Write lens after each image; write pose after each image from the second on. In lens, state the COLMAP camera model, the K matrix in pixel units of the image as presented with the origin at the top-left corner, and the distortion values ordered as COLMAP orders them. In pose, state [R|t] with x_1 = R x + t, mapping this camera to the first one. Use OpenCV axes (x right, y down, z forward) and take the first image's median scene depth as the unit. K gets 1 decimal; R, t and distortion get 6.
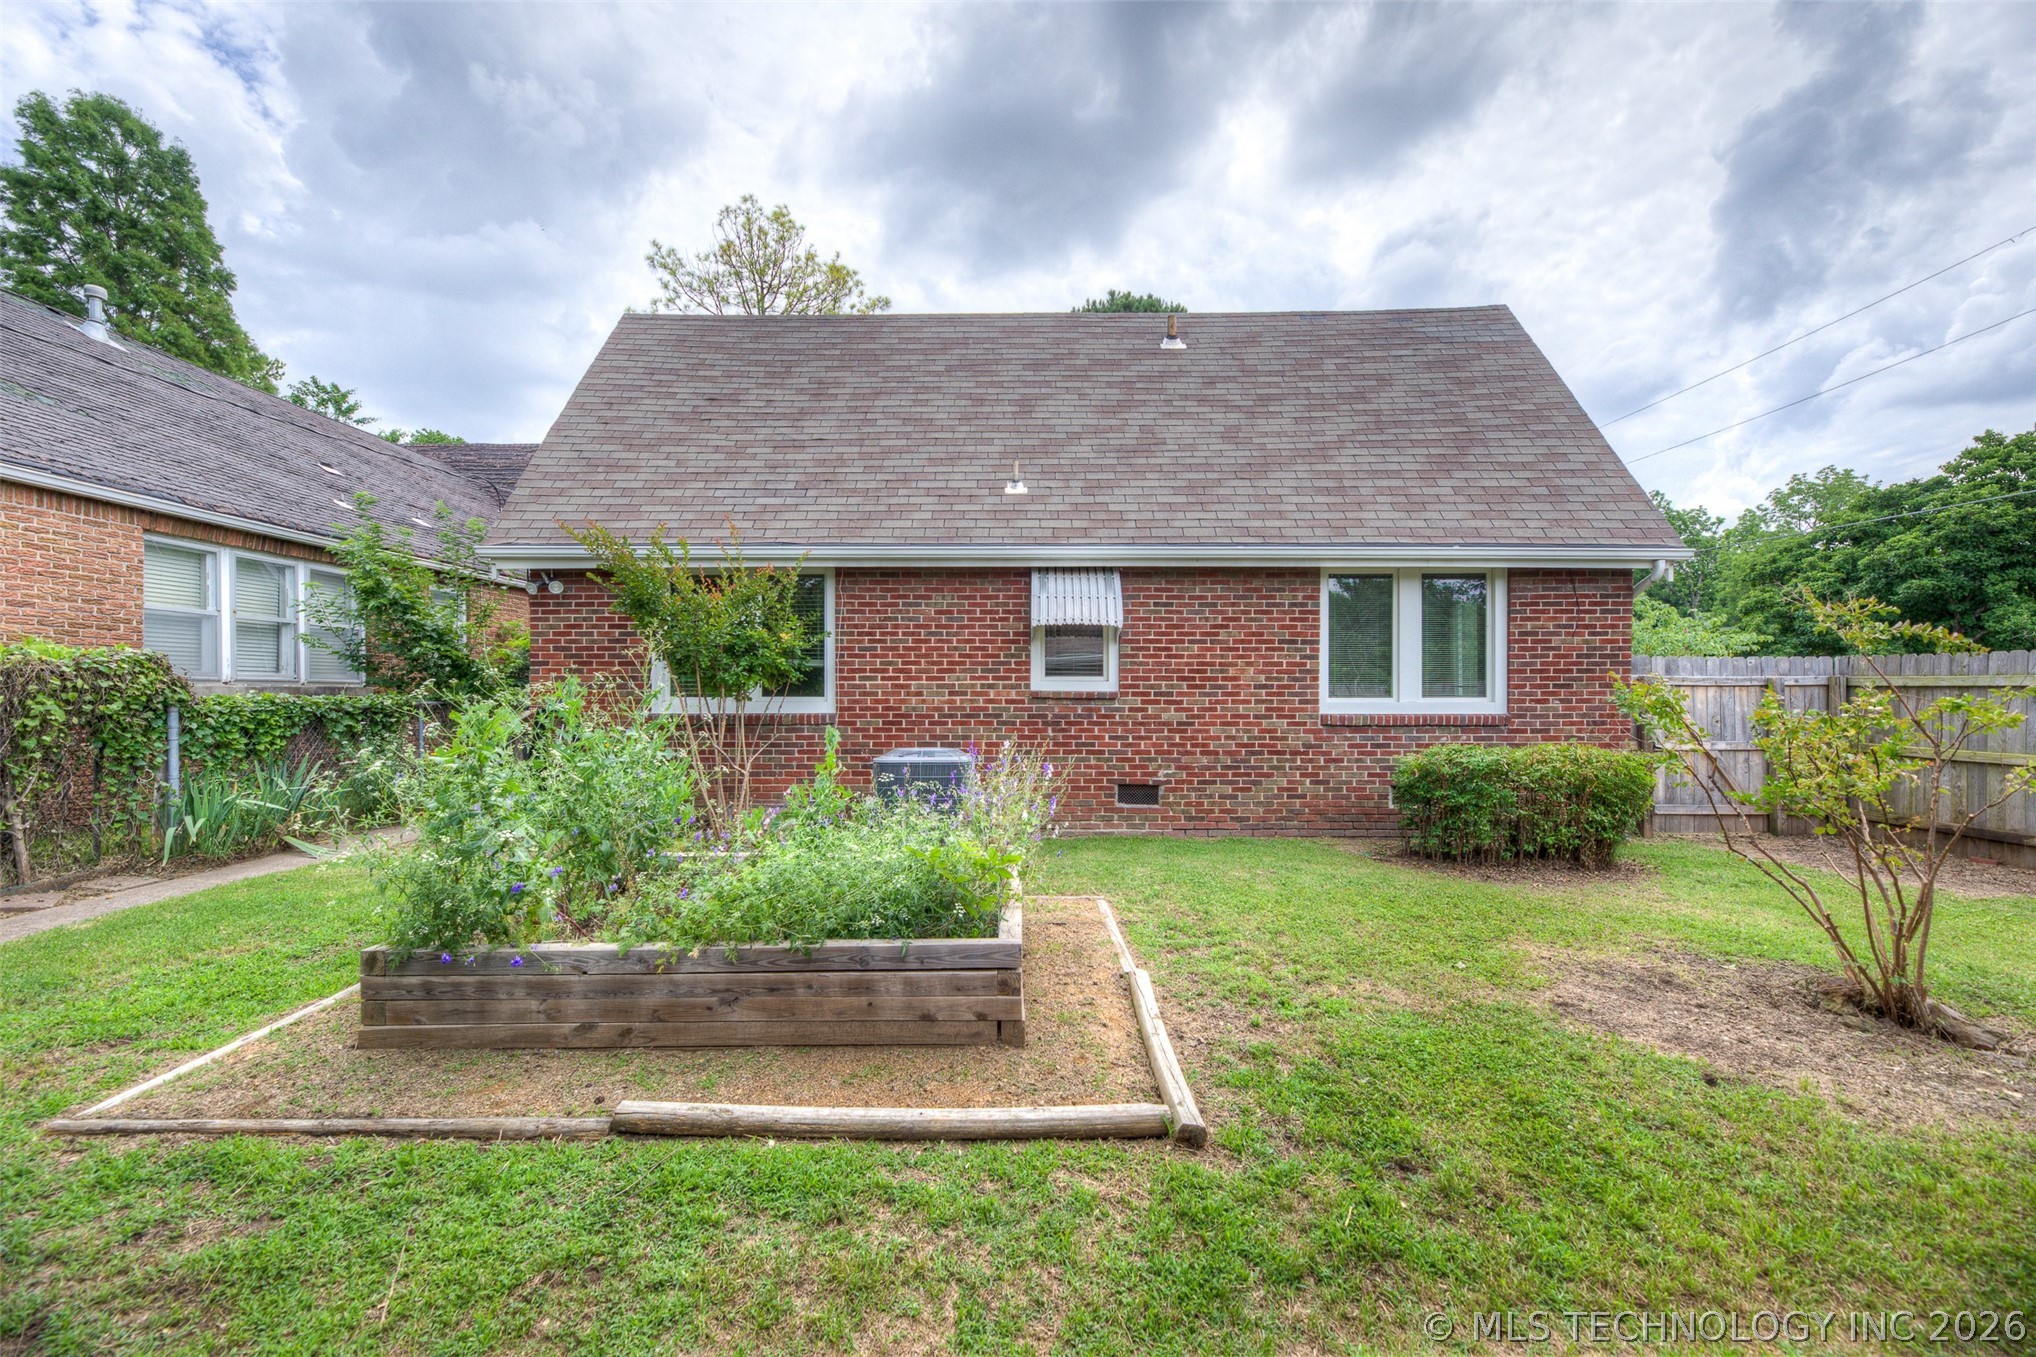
lens RADIAL K [[809.4, 0, 999.6], [0, 809.4, 714.1], [0, 0, 1]] dist [0.009915, -0.003027]
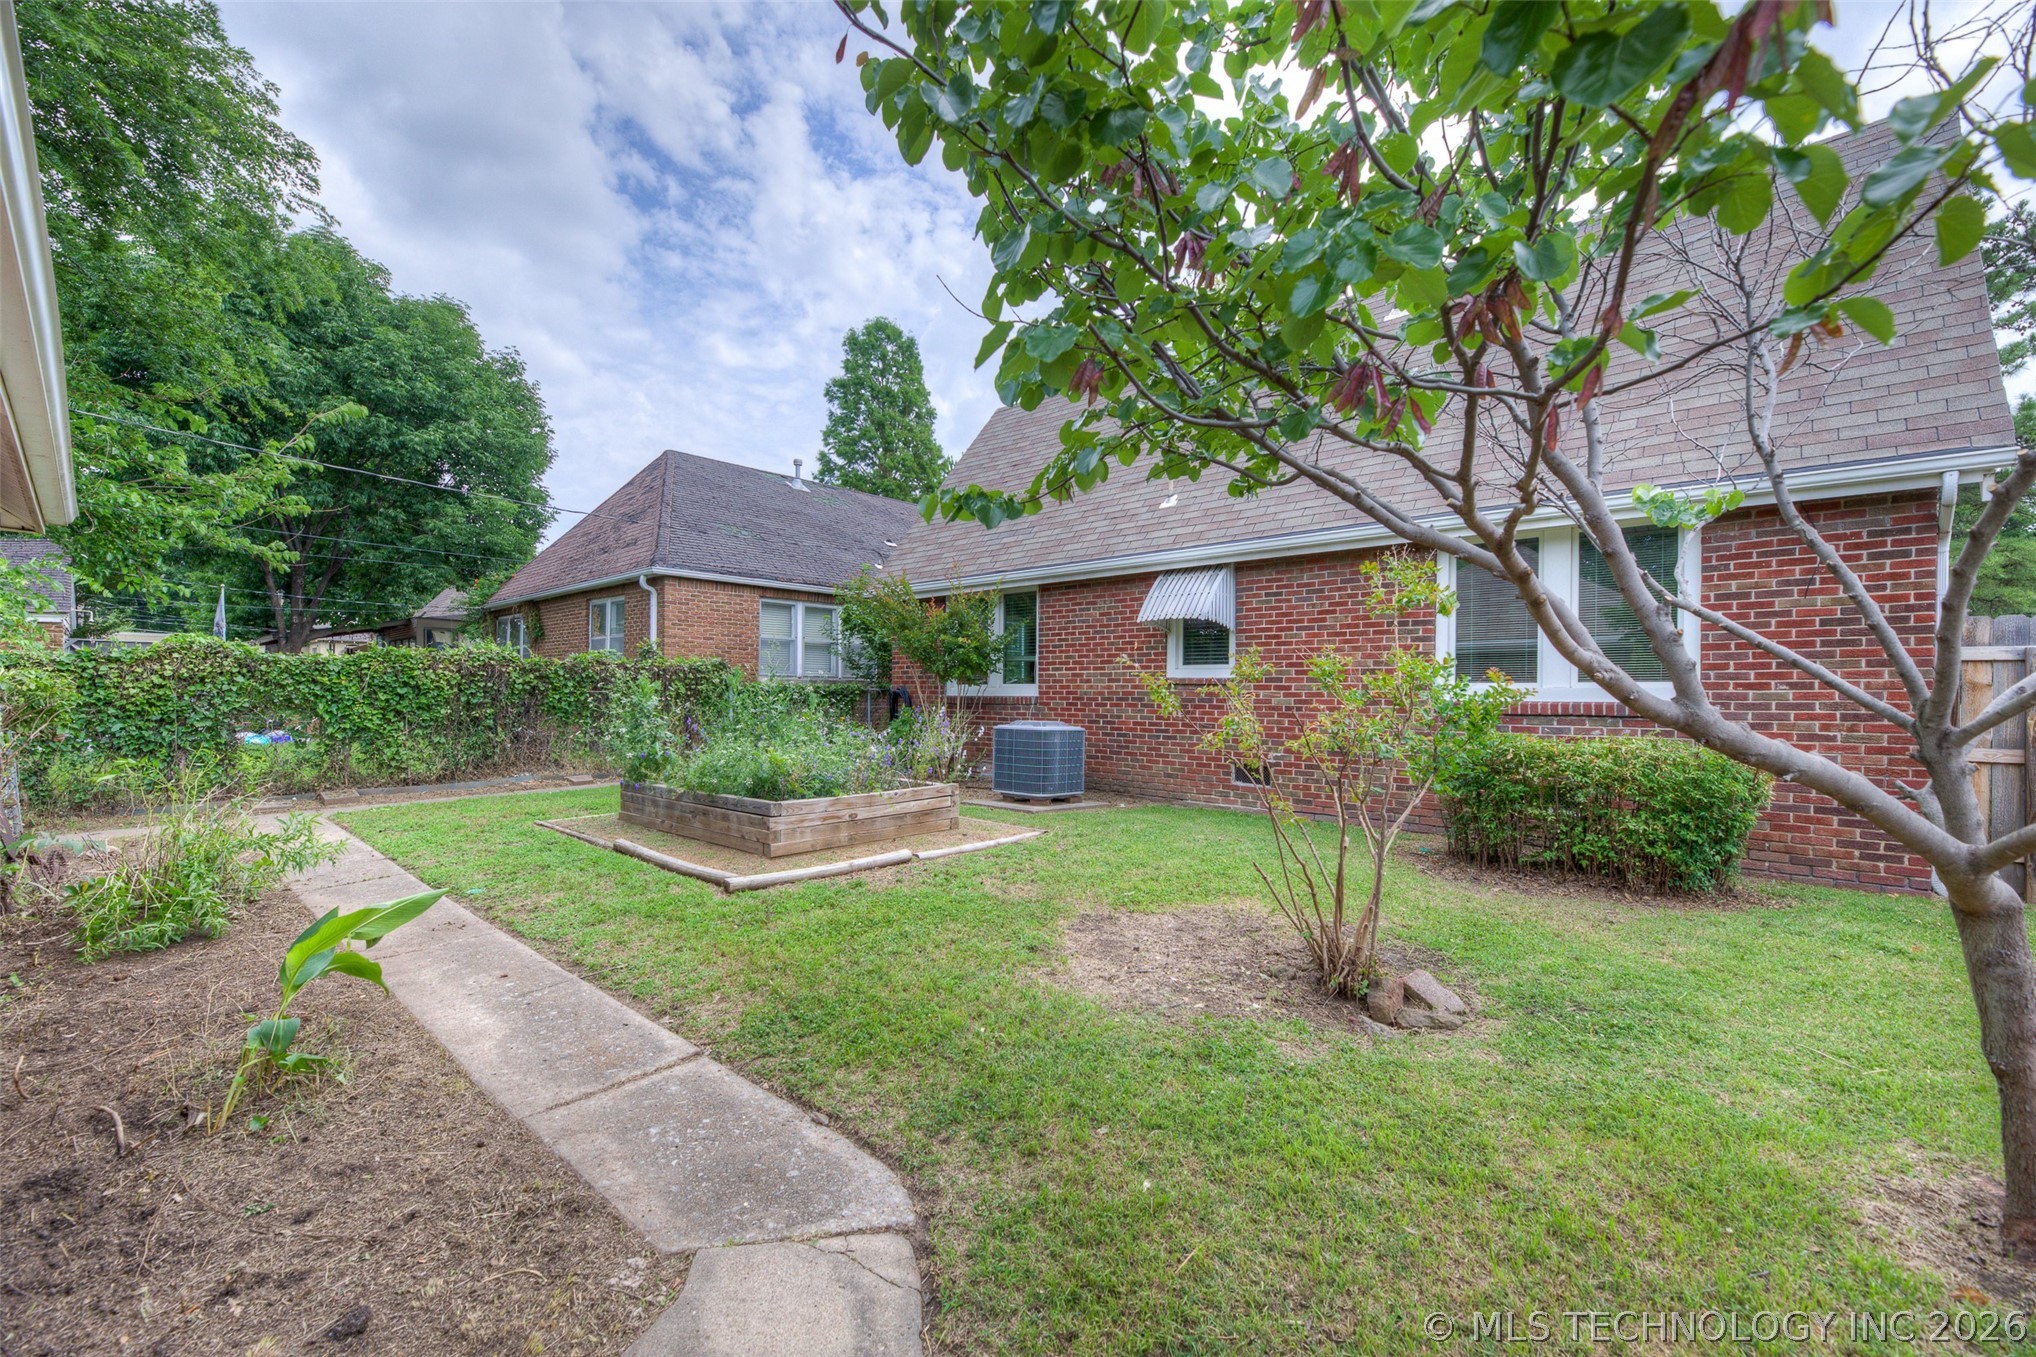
lens RADIAL K [[809.4, 0, 1015.9], [0, 809.4, 718.2], [0, 0, 1]] dist [0.009915, -0.003027]
pose [[0.743245, 0.025759, -0.668523, 0.658388], [-0.024417, 0.999637, 0.011370, 0.021190], [0.668573, 0.007873, 0.743604, -0.001814]]
